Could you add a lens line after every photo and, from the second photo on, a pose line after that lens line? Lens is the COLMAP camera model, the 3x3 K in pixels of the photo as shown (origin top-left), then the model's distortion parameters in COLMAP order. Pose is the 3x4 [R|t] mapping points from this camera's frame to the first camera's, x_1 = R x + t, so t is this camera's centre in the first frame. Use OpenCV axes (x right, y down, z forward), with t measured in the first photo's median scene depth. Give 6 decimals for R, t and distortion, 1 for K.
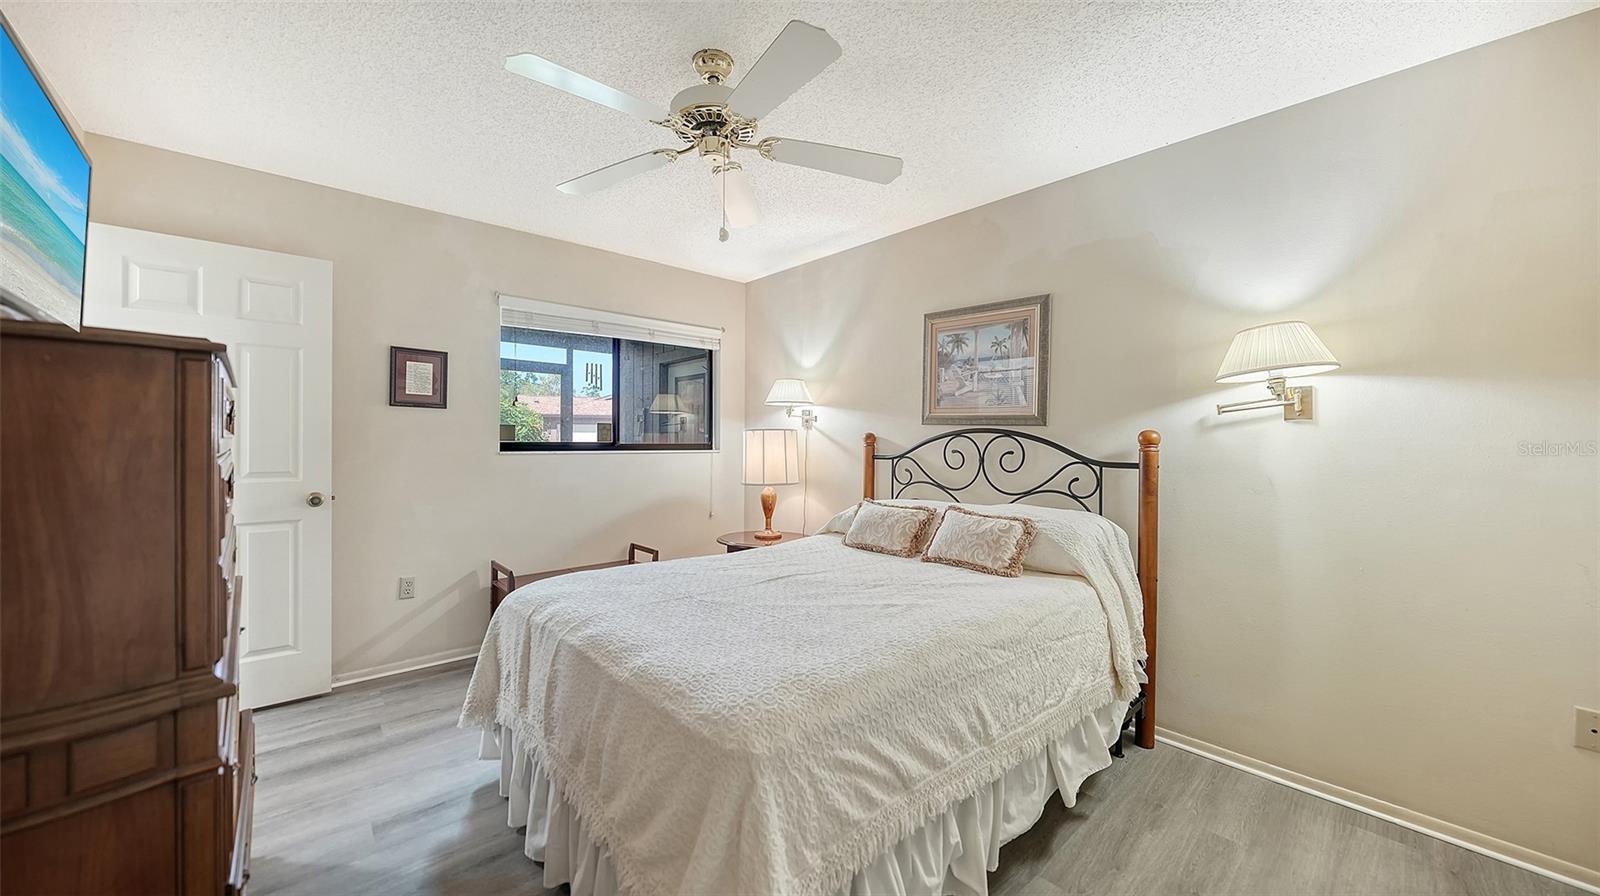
lens RADIAL K [[574.6, 0, 793.5], [0, 574.6, 447.0], [0, 0, 1]] dist [0.000054, 0.000354]
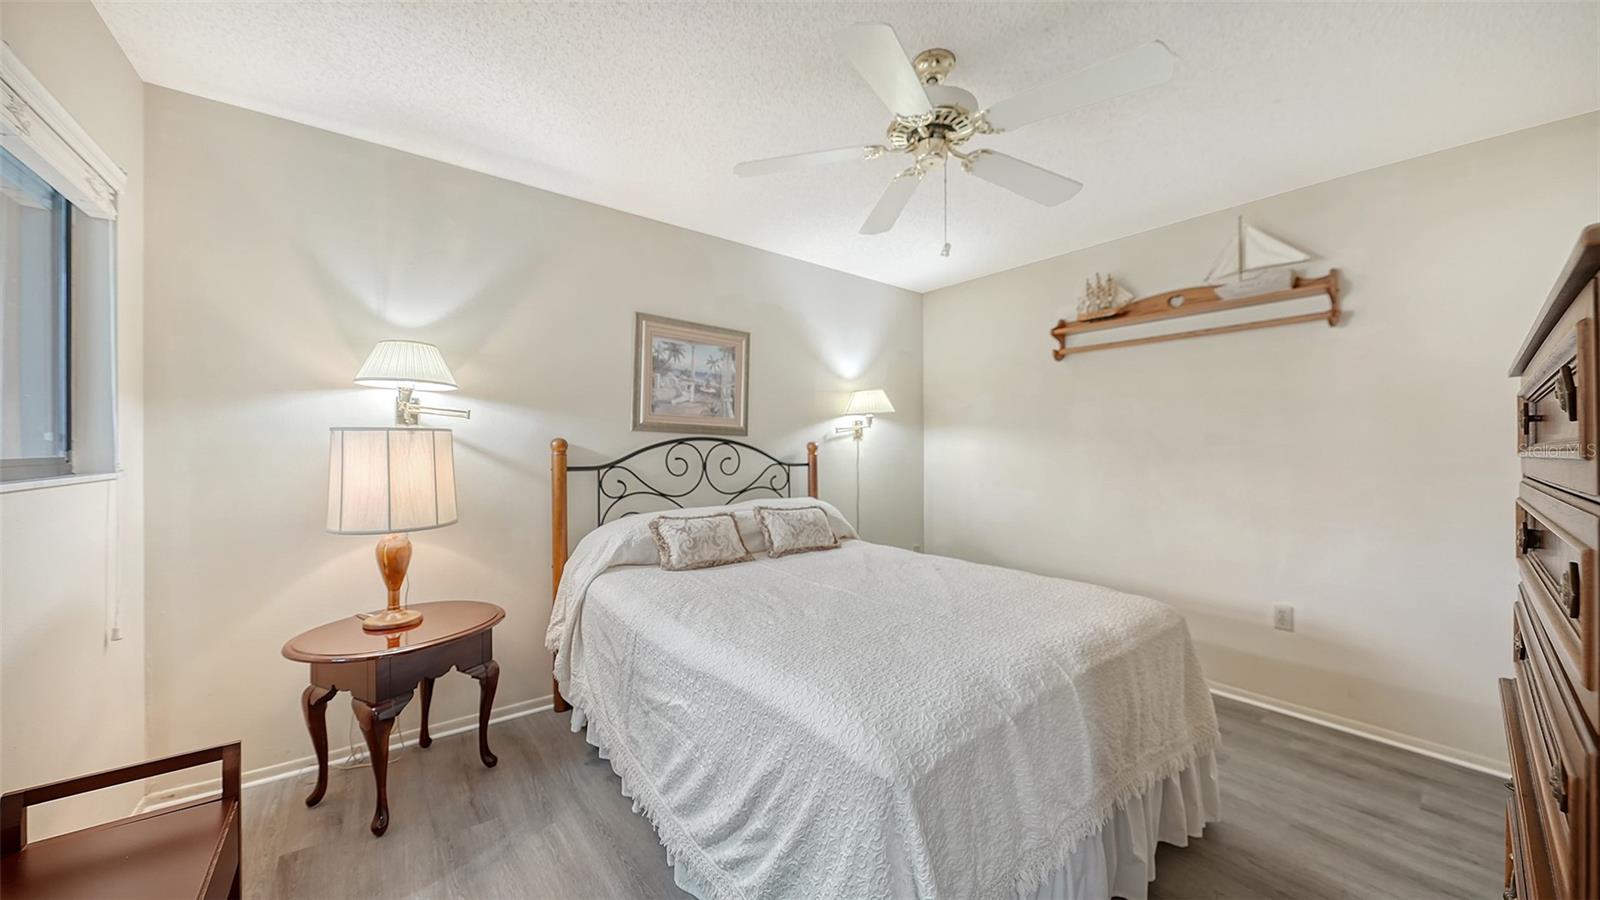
lens RADIAL K [[541.0, 0, 781.6], [0, 541.0, 452.9], [0, 0, 1]] dist [-0.001130, -0.000065]
pose [[0.095147, -0.011197, 0.995400, -0.661225], [0.011101, 0.999886, 0.010186, -0.010279], [-0.995401, 0.010081, 0.095260, 0.731503]]
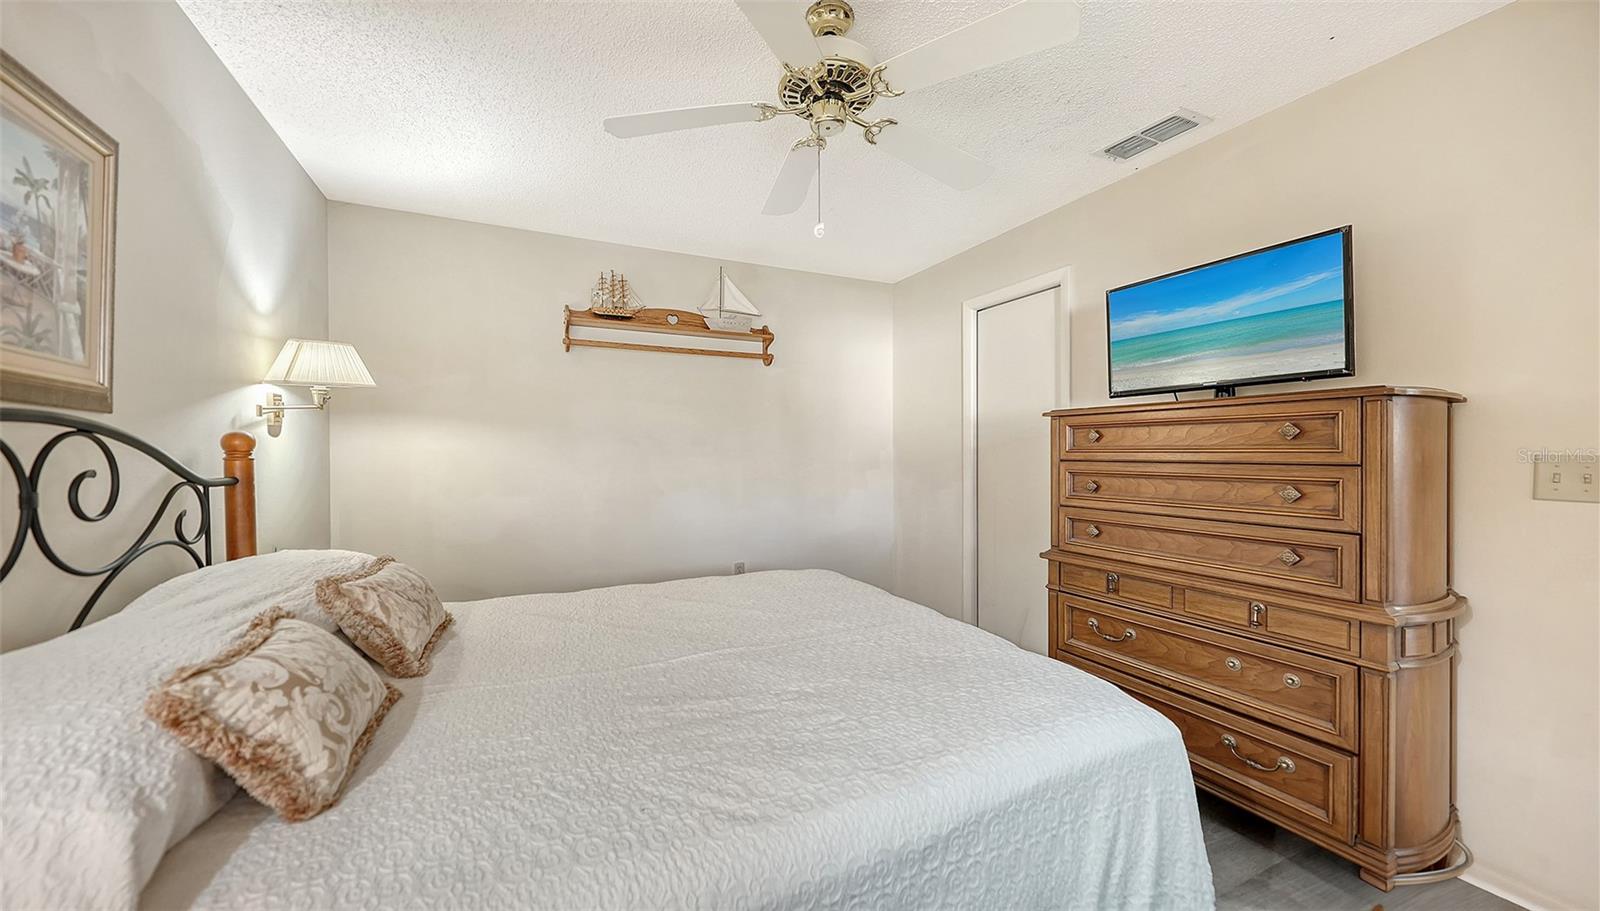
lens RADIAL K [[568.3, 0, 789.7], [0, 568.3, 444.9], [0, 0, 1]] dist [-0.002238, -0.000146]
pose [[-0.951955, -0.005906, 0.306182, -0.213984], [-0.004800, 0.999979, 0.004367, -0.013899], [-0.306201, 0.002687, -0.951963, 1.146104]]
